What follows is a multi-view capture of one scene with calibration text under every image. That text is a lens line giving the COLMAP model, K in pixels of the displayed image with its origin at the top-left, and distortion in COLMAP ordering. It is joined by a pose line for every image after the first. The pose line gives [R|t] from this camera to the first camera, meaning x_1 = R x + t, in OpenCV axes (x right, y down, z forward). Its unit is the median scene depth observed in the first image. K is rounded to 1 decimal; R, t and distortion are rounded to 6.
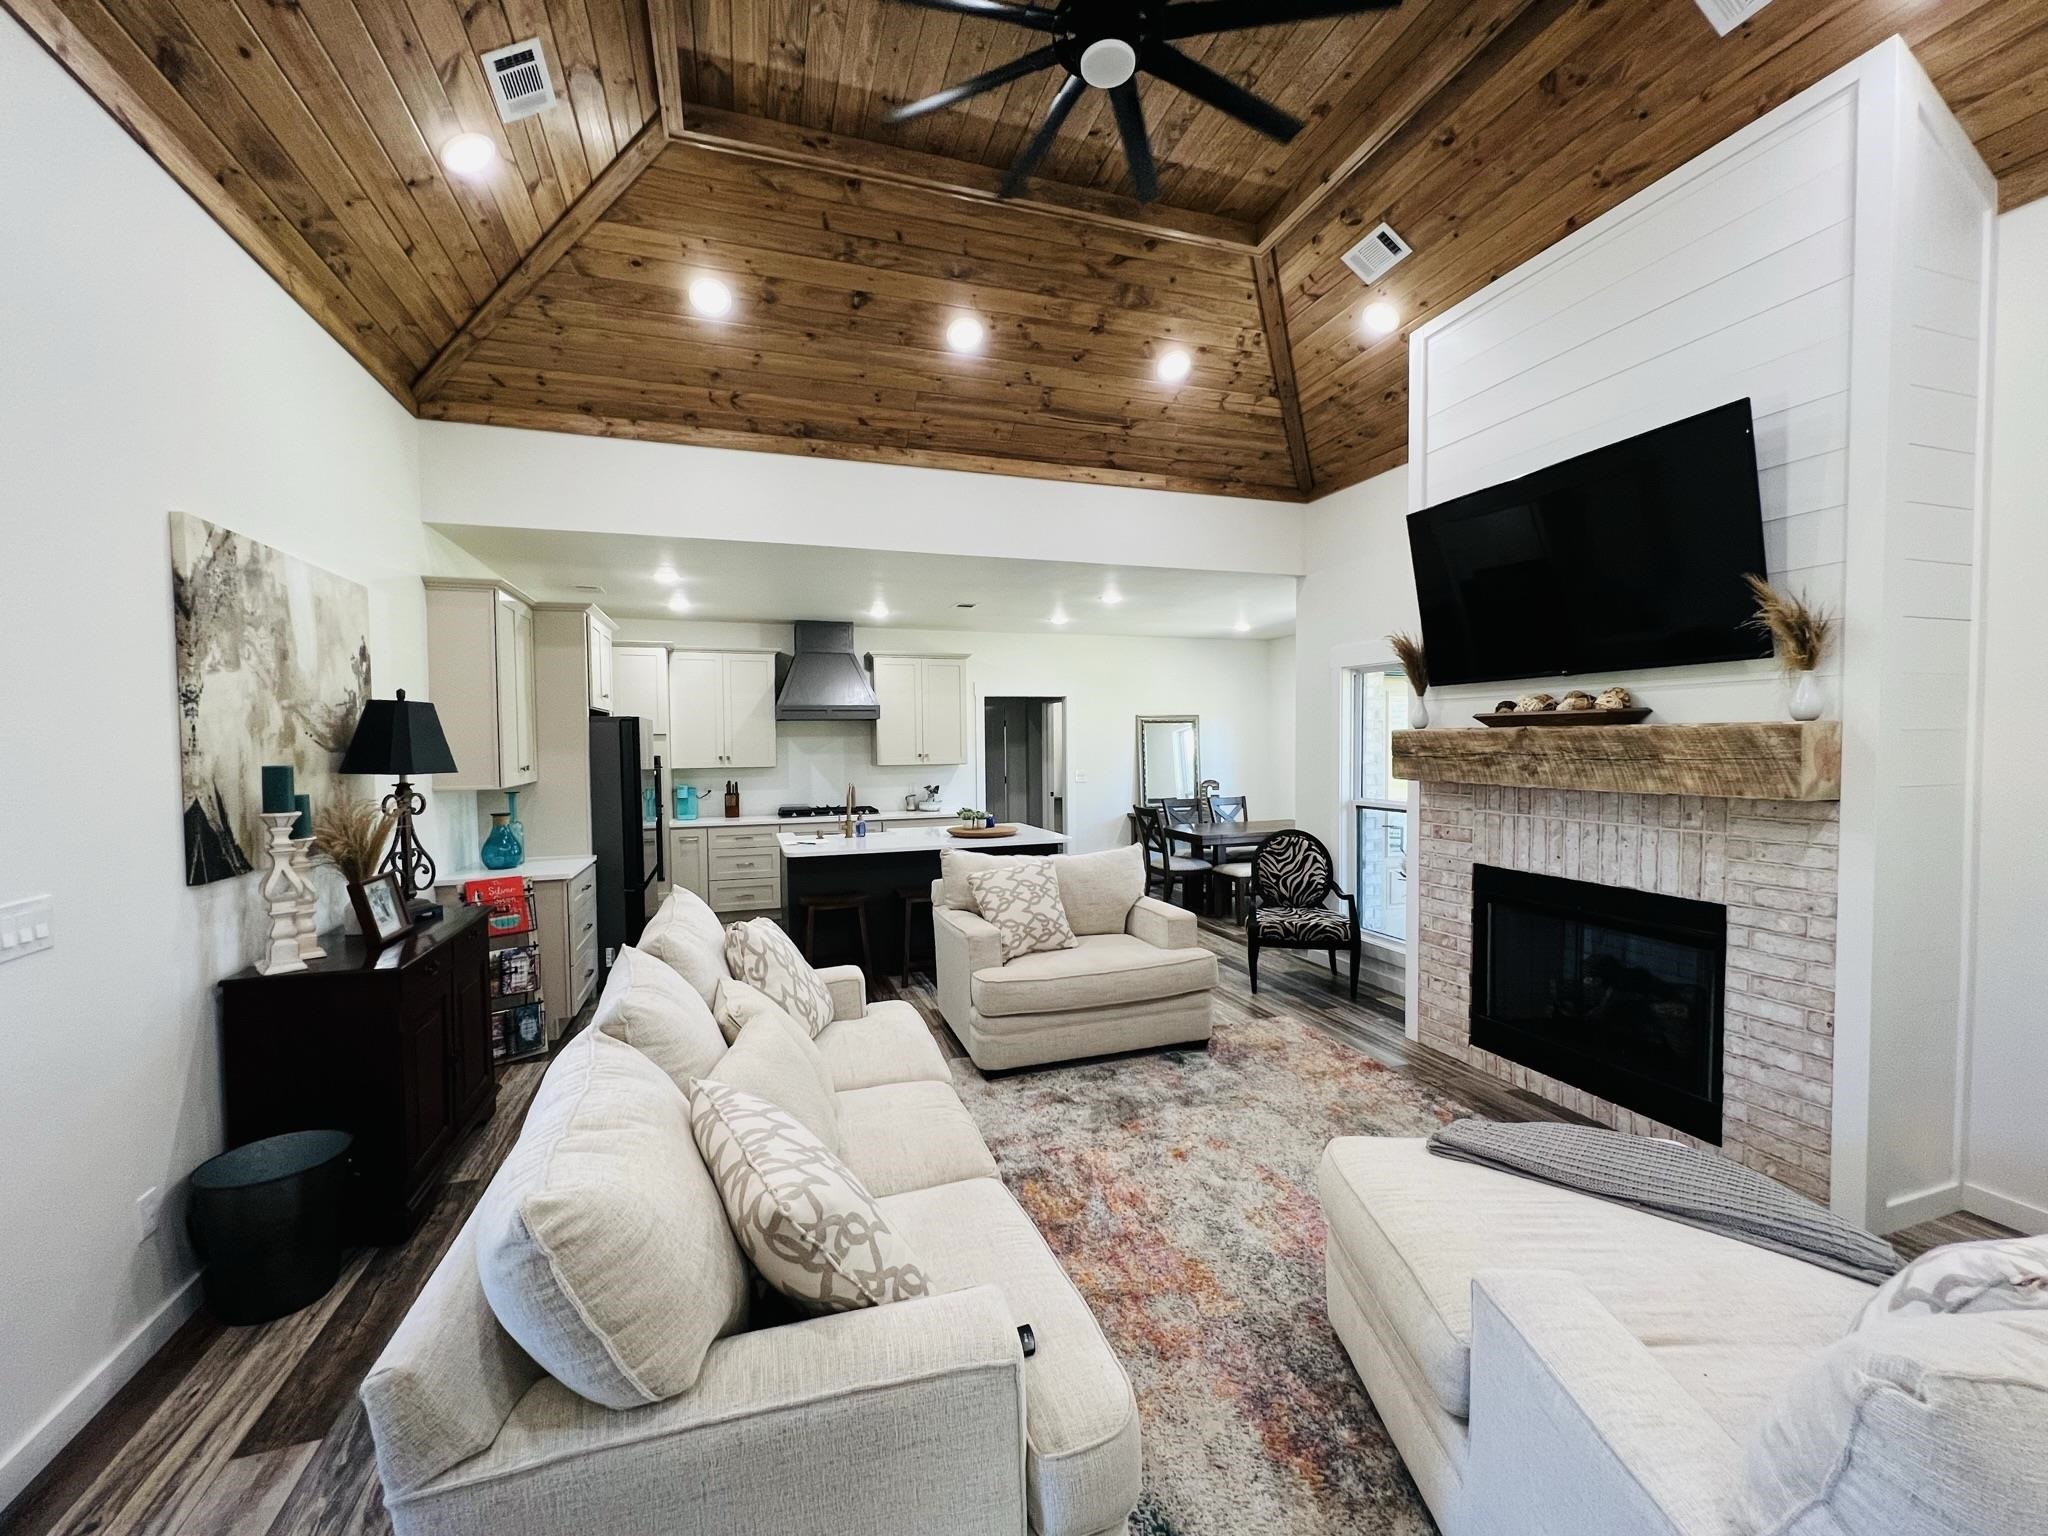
lens RADIAL K [[840.3, 0, 1024.0], [0, 840.3, 768.0], [0, 0, 1]] dist [-0.000035, 0.000181]
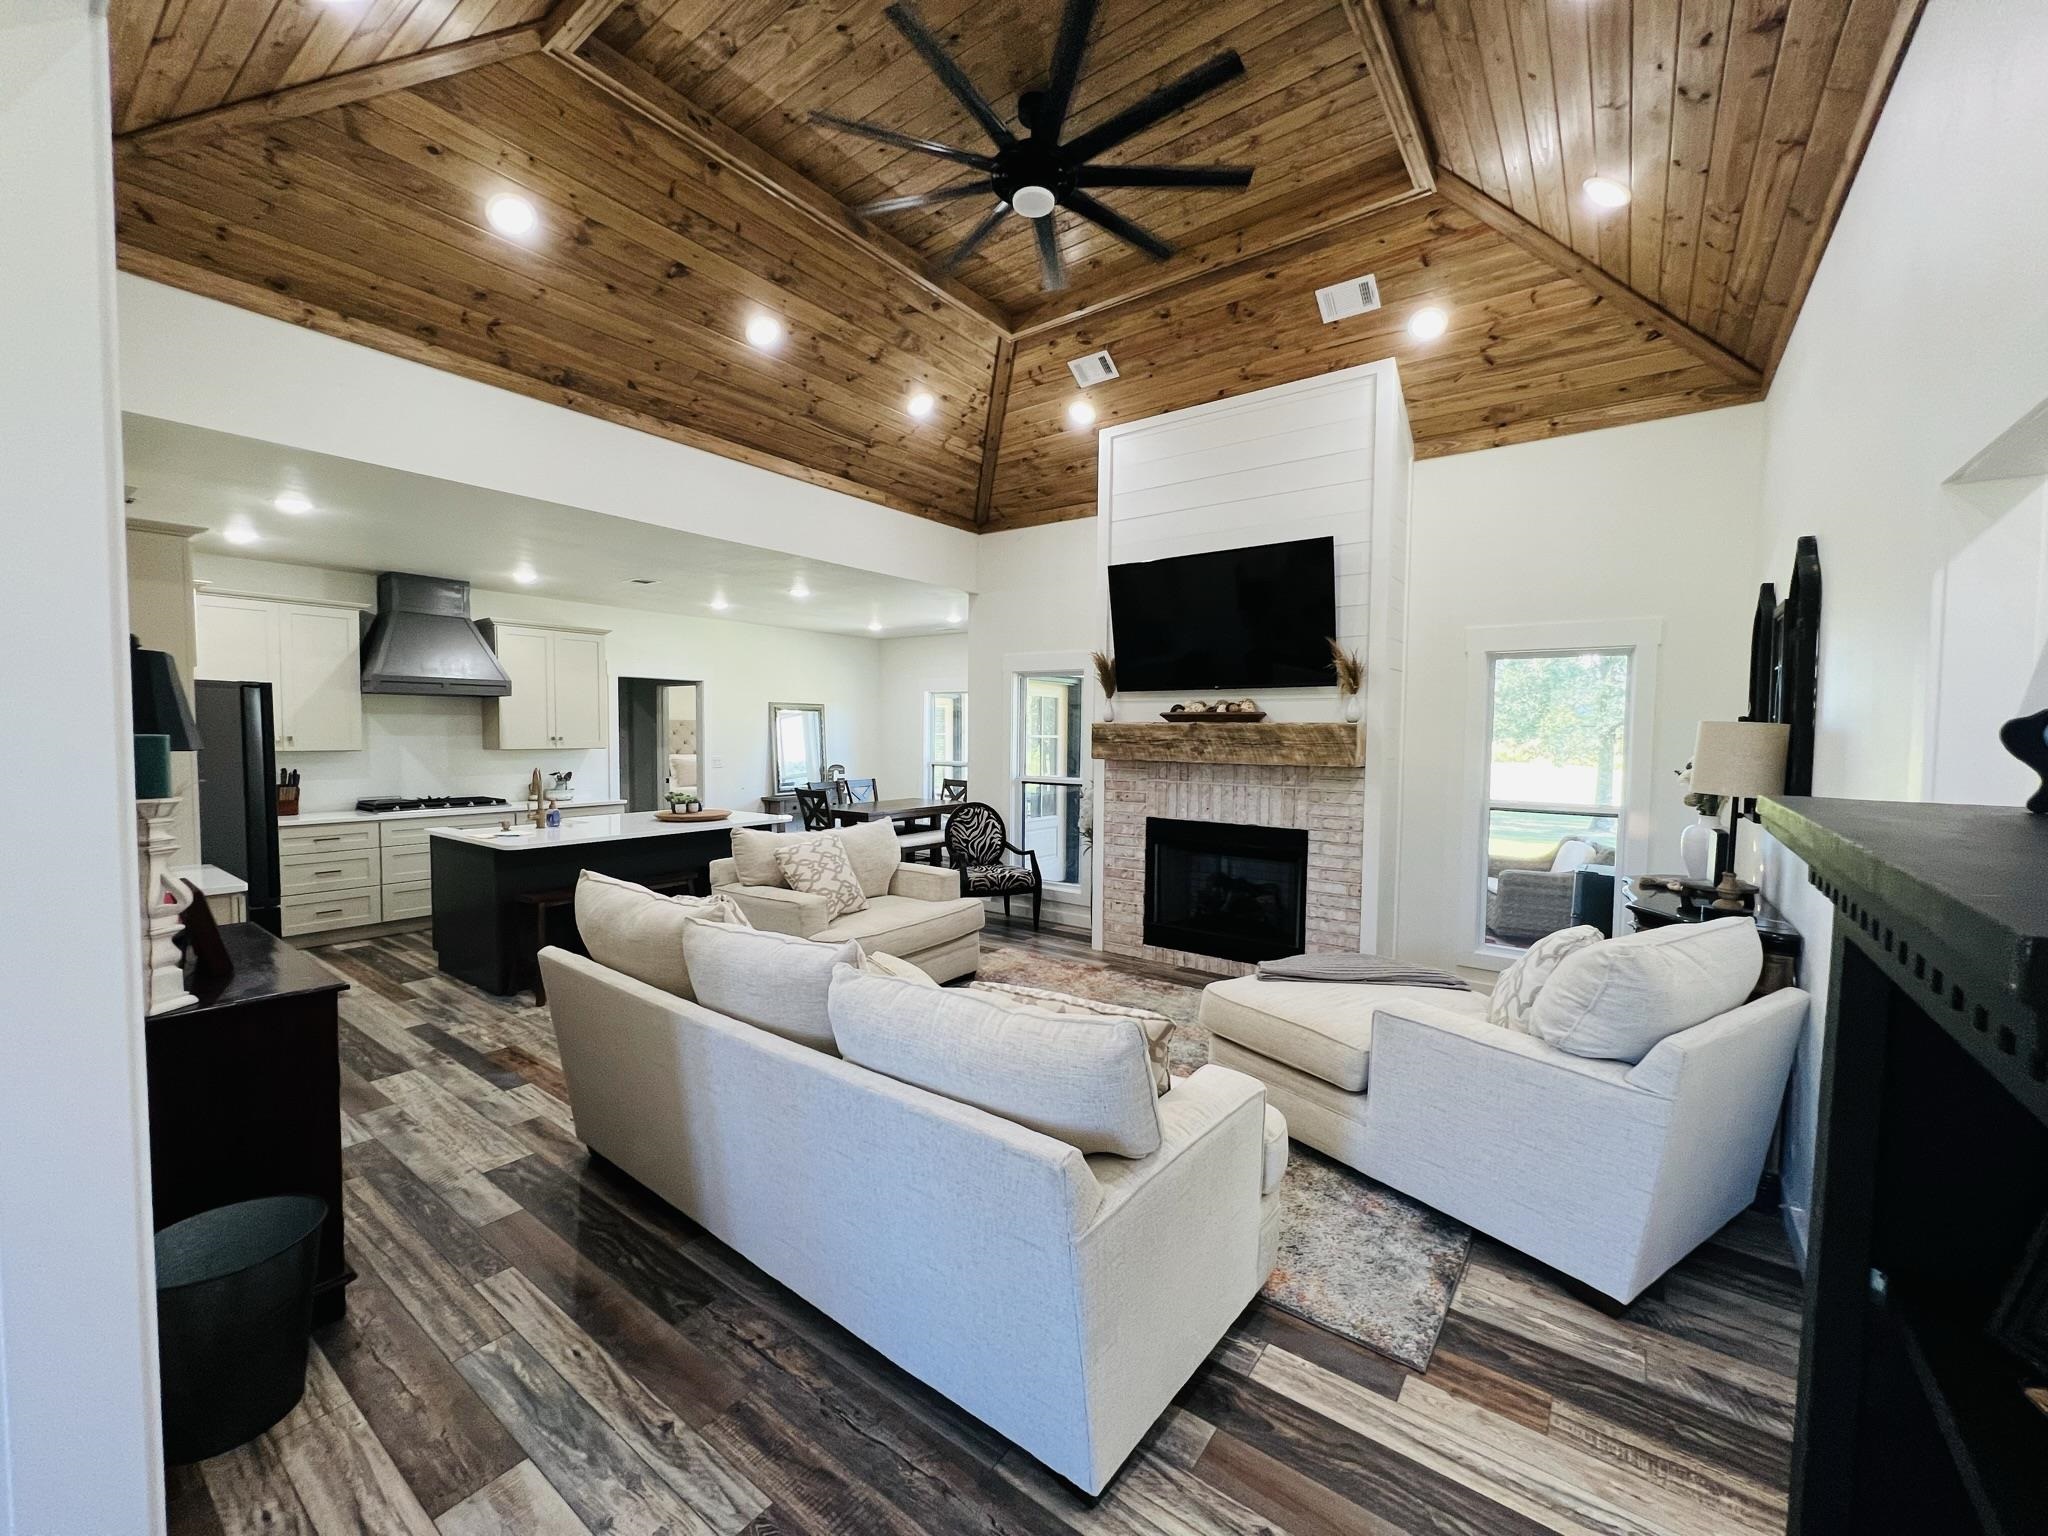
lens RADIAL K [[822.3, 0, 1024.0], [0, 822.3, 768.0], [0, 0, 1]] dist [0.000567, 0.000358]
pose [[0.820817, -0.008554, 0.571127, -0.446735], [0.001139, 0.999910, 0.013339, 0.011360], [-0.571190, -0.010299, 0.820753, -0.026939]]
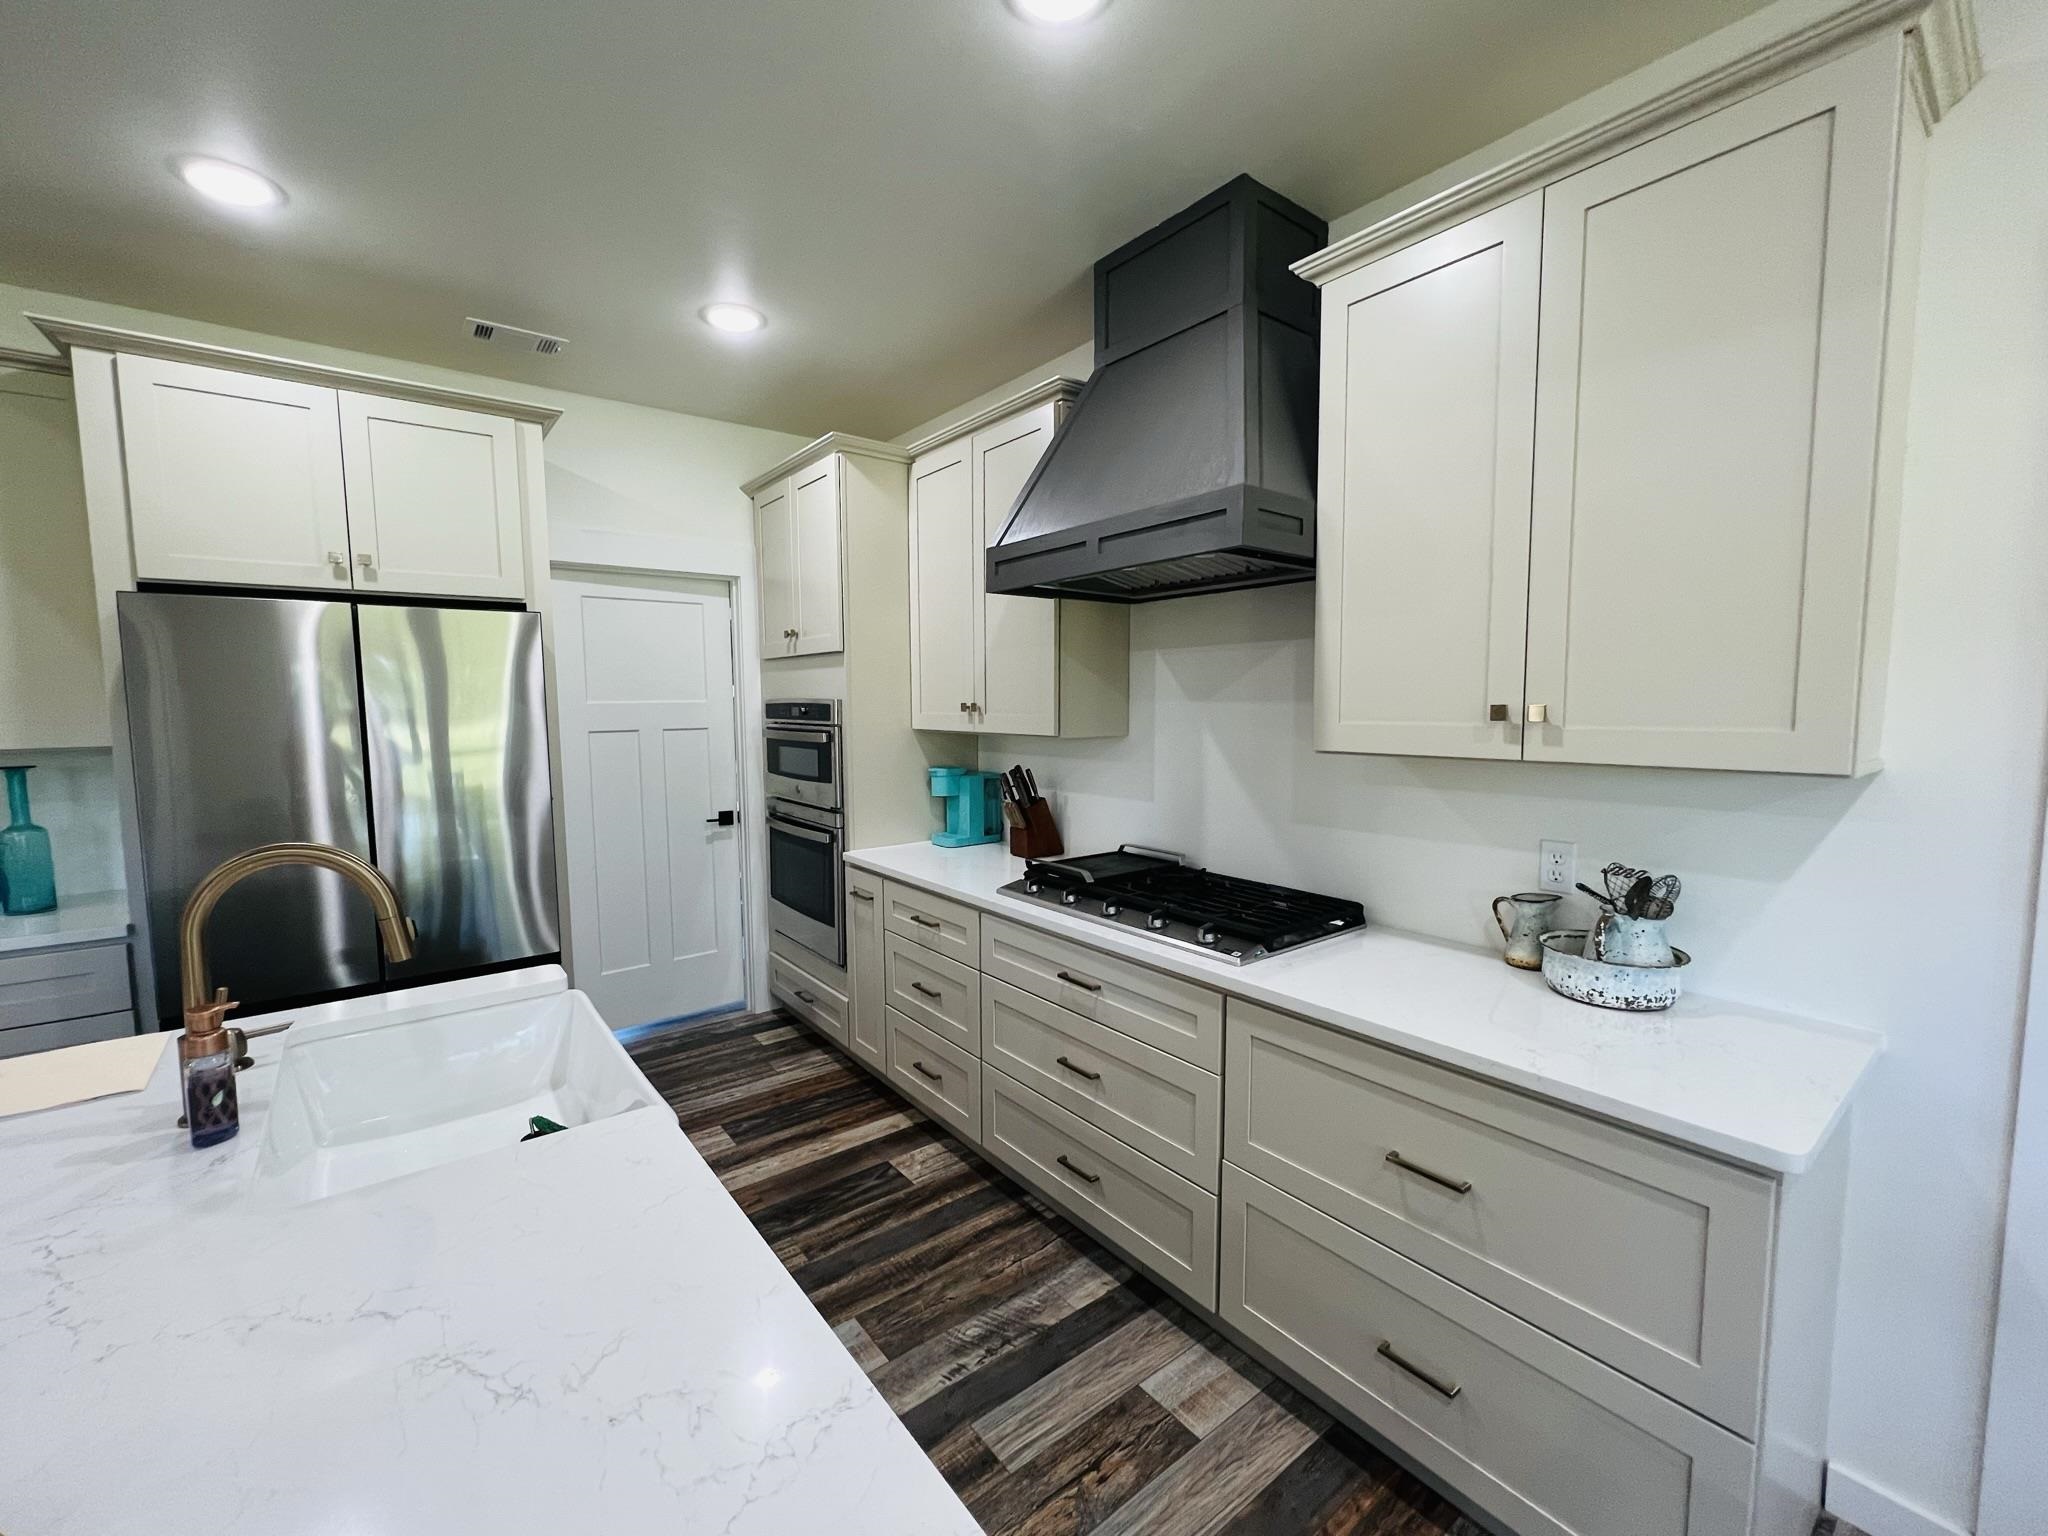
lens RADIAL K [[840.3, 0, 1024.0], [0, 840.3, 768.0], [0, 0, 1]] dist [-0.000035, 0.000181]
pose [[0.326313, 0.084950, -0.941437, 0.054532], [-0.025906, 0.996383, 0.080929, -0.030839], [0.944907, -0.002019, 0.327333, 1.741269]]
